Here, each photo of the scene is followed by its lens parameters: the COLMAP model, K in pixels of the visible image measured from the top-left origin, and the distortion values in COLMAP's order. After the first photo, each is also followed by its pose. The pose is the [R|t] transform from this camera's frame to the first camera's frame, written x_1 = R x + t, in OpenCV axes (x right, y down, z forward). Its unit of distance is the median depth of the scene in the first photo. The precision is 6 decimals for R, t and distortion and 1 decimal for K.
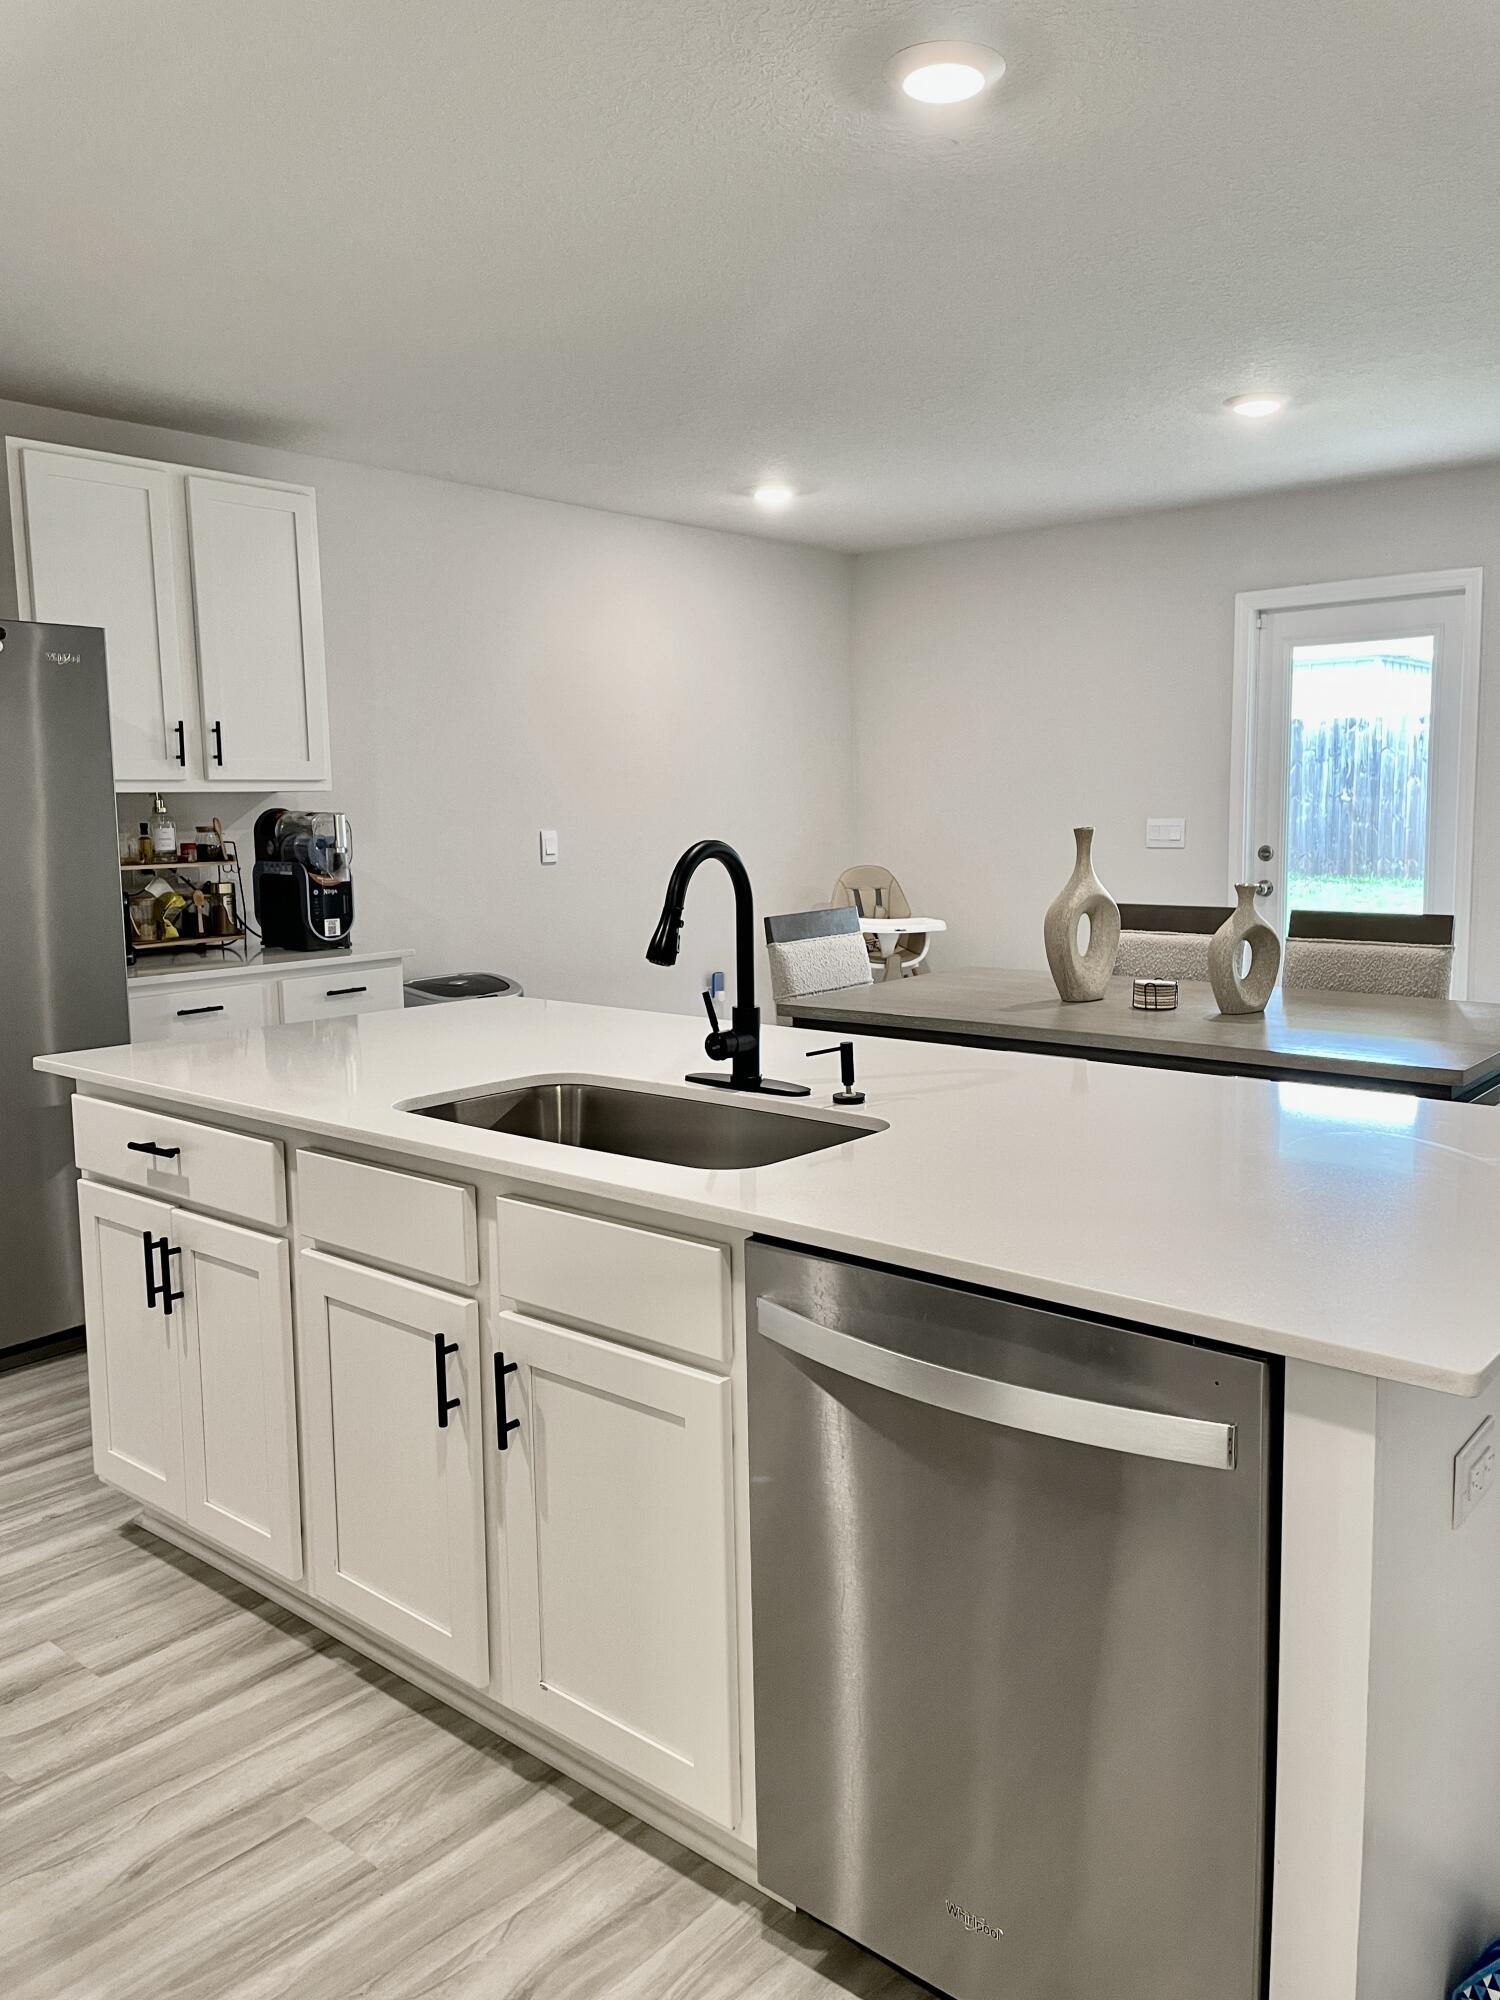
lens RADIAL K [[1497.3, 0, 768.3], [0, 1497.3, 1000.0], [0, 0, 1]] dist [0.090200, -0.125467]
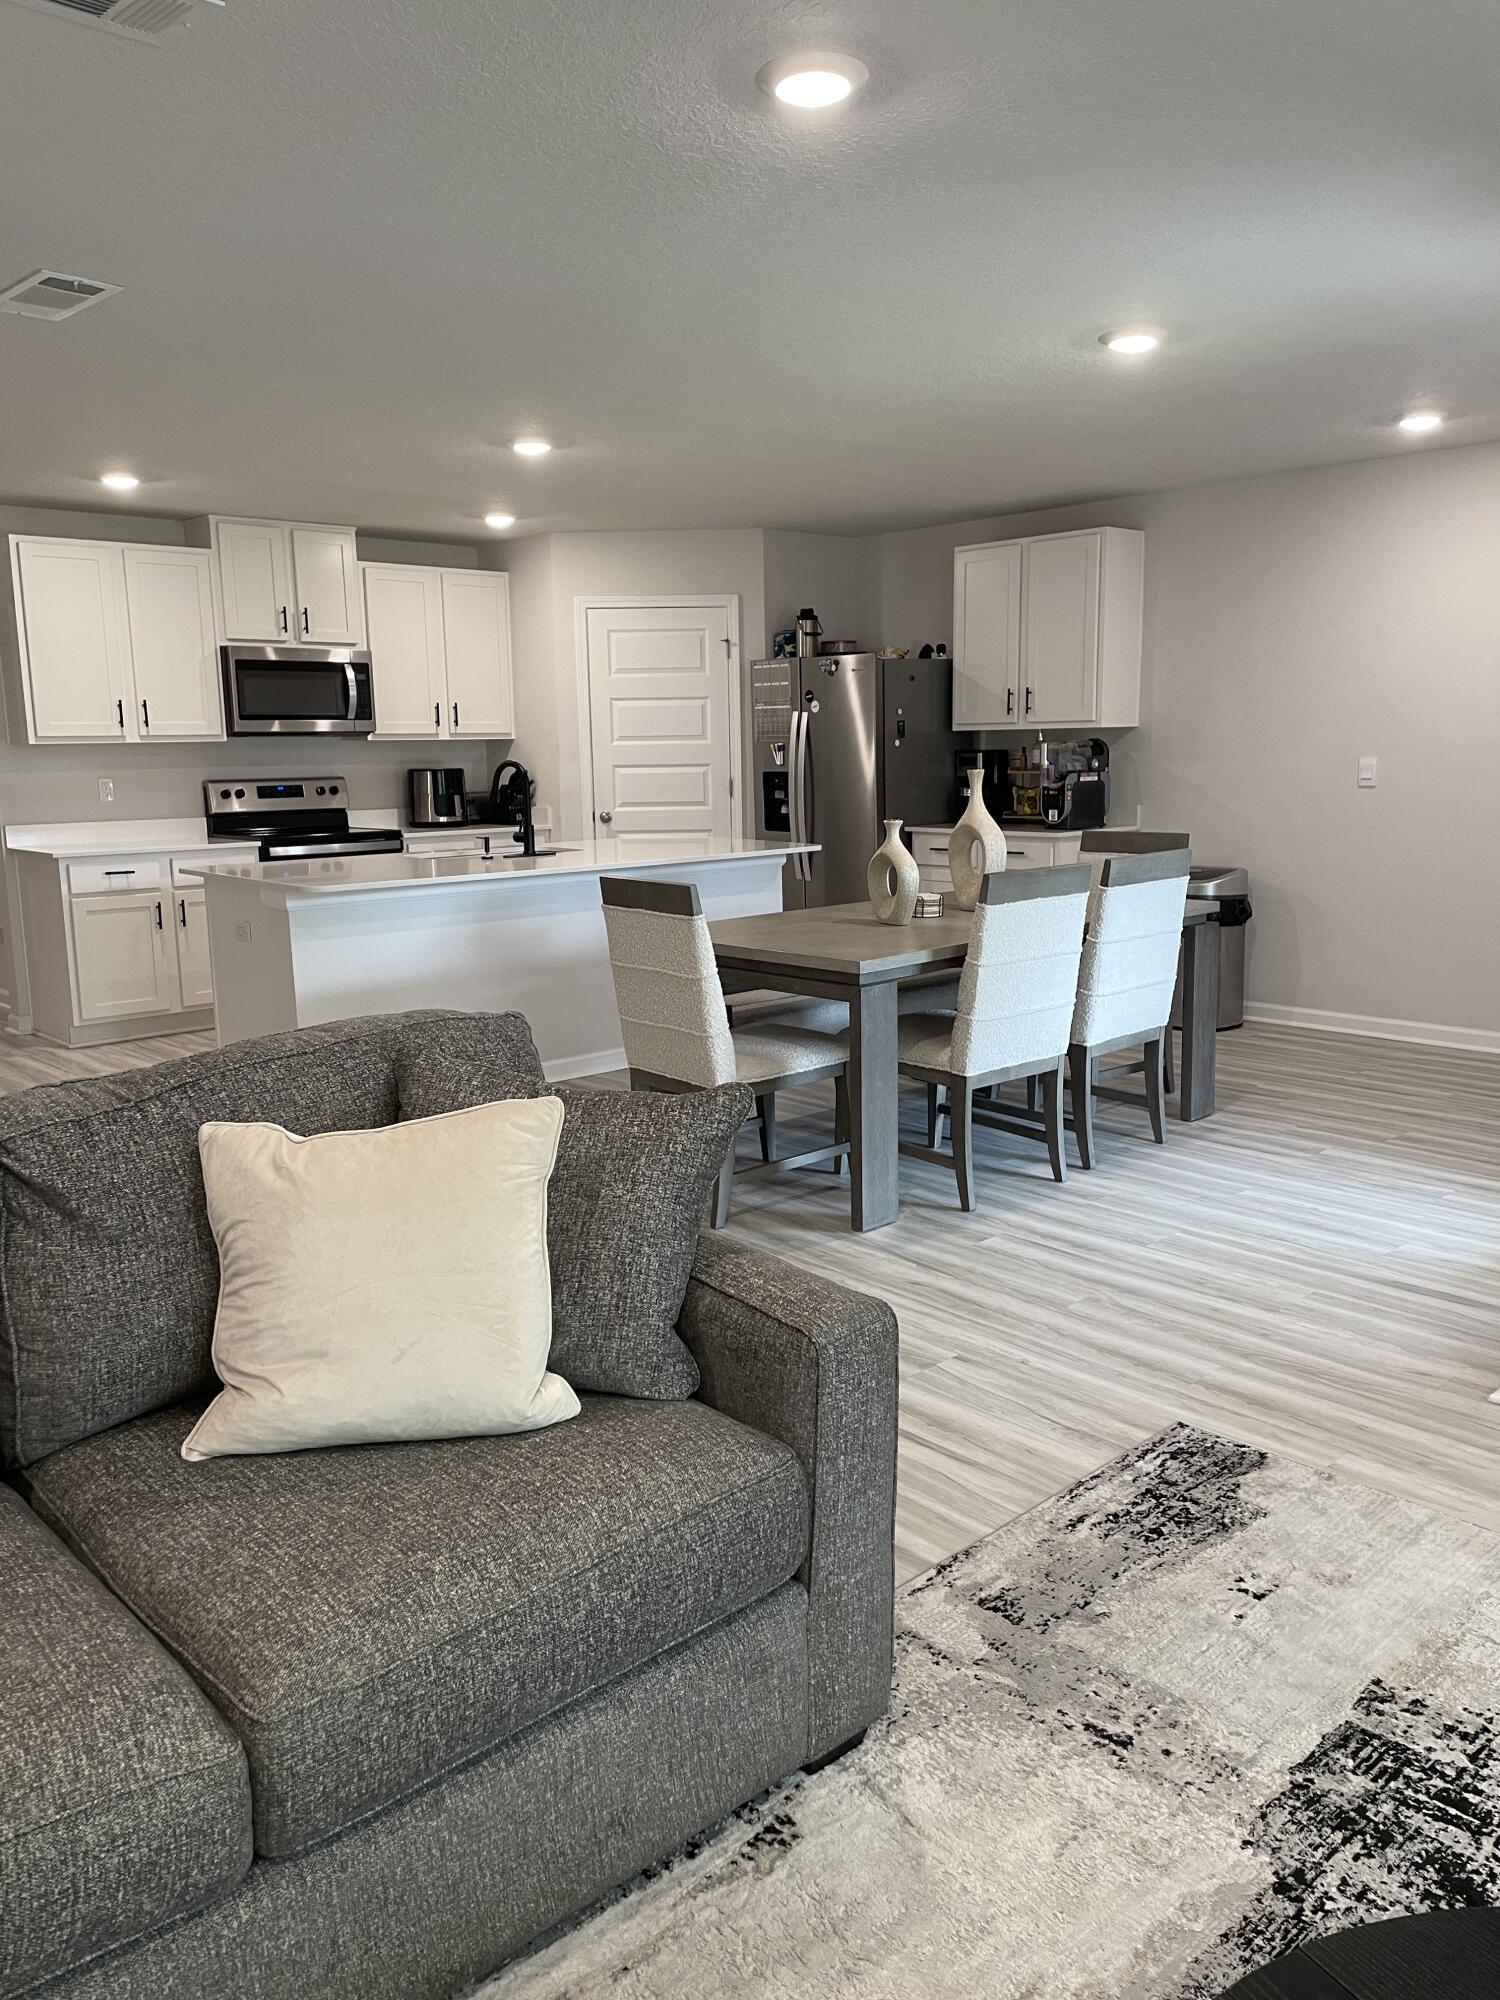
lens RADIAL K [[1496.3, 0, 763.4], [0, 1496.3, 995.6], [0, 0, 1]] dist [0.098679, -0.140554]
pose [[-0.125311, 0.186591, -0.974413, 2.406197], [-0.116535, 0.972588, 0.201228, -0.266202], [0.985250, 0.138769, -0.100132, 1.608450]]
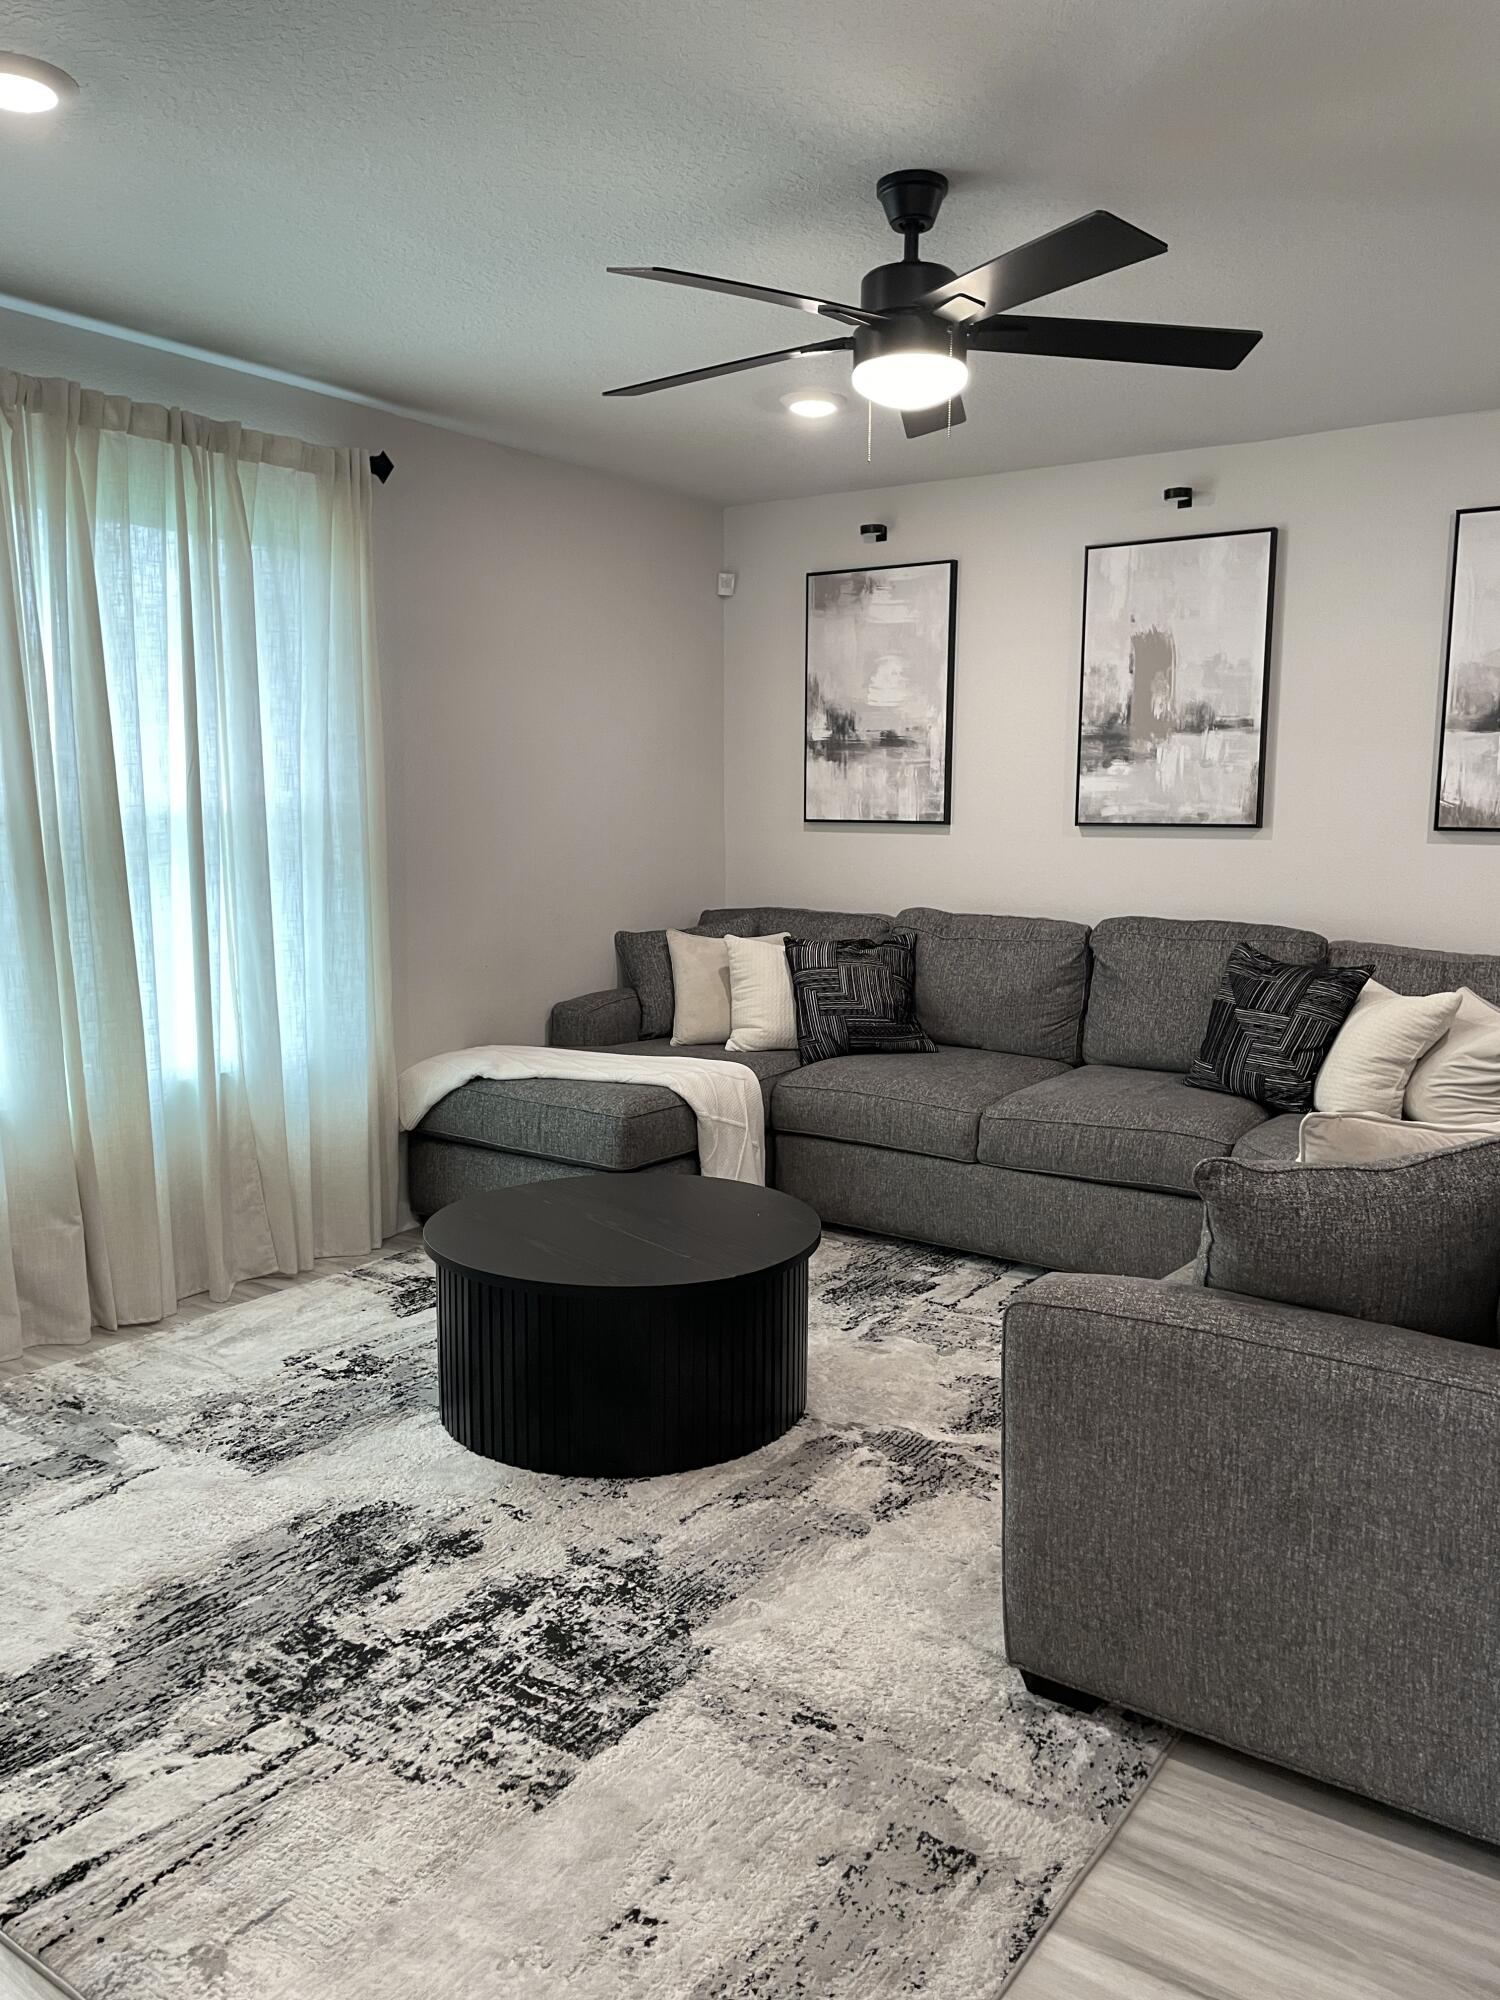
lens RADIAL K [[1516.3, 0, 755.5], [0, 1516.3, 991.2], [0, 0, 1]] dist [0.085817, -0.103865]
pose [[-0.082220, -0.111331, 0.990376, 0.810544], [0.130122, 0.984035, 0.121421, -0.264217], [-0.988083, 0.138852, -0.066421, 1.801040]]
